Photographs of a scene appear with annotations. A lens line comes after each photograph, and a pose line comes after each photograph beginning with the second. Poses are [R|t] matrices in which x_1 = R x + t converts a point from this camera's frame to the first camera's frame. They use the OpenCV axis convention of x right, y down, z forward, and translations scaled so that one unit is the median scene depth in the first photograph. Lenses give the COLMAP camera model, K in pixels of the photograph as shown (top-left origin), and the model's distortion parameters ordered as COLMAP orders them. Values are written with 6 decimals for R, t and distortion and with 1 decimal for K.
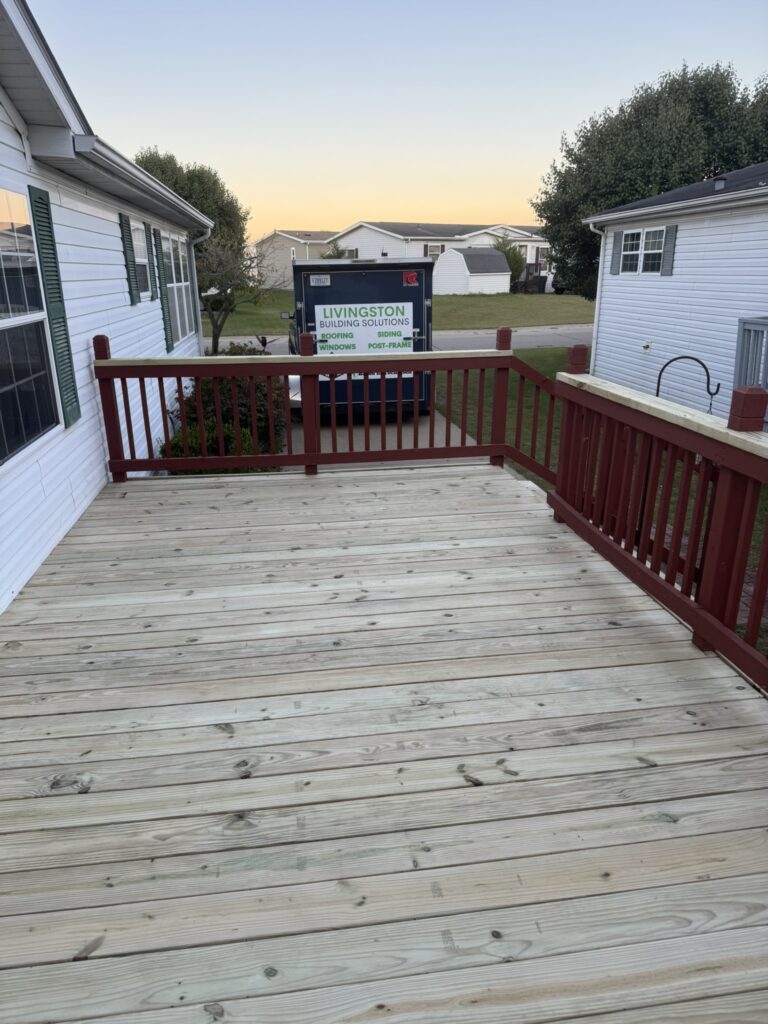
lens RADIAL K [[698.2, 0, 384.0], [0, 698.2, 512.0], [0, 0, 1]] dist [0.007265, 0.001754]
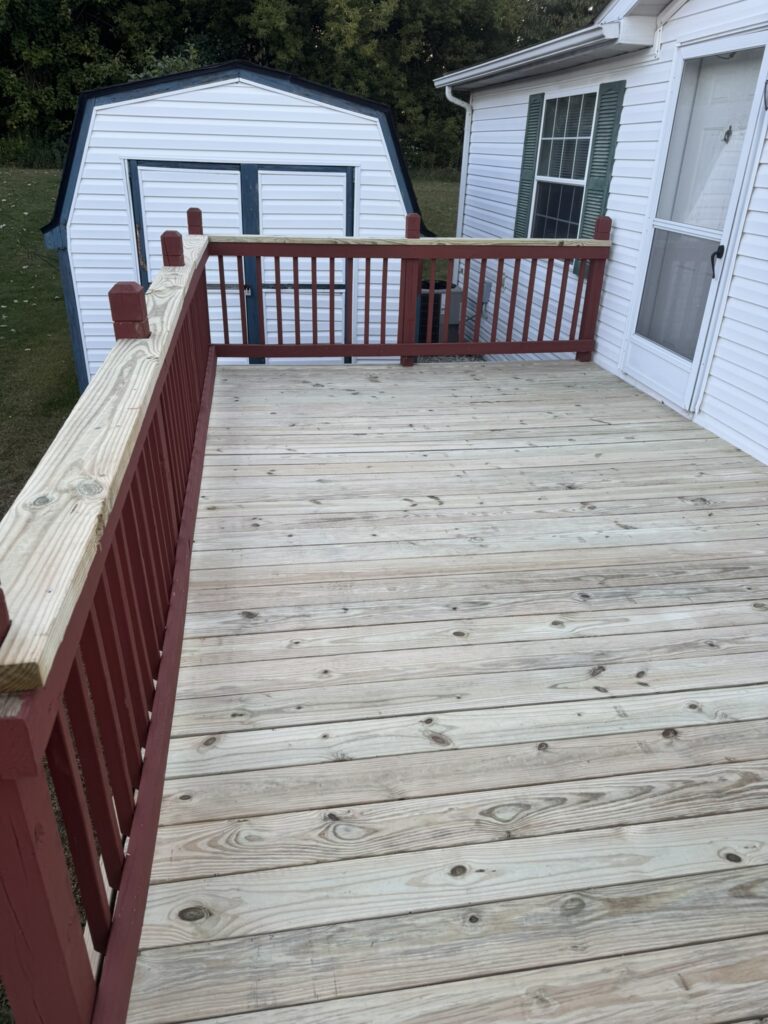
lens RADIAL K [[711.9, 0, 381.1], [0, 711.9, 496.4], [0, 0, 1]] dist [0.005868, 0.001487]
pose [[-0.999431, 0.015960, -0.029728, 0.250232], [-0.009175, 0.719321, 0.694617, -0.611910], [0.032470, 0.694494, -0.718765, 1.836530]]
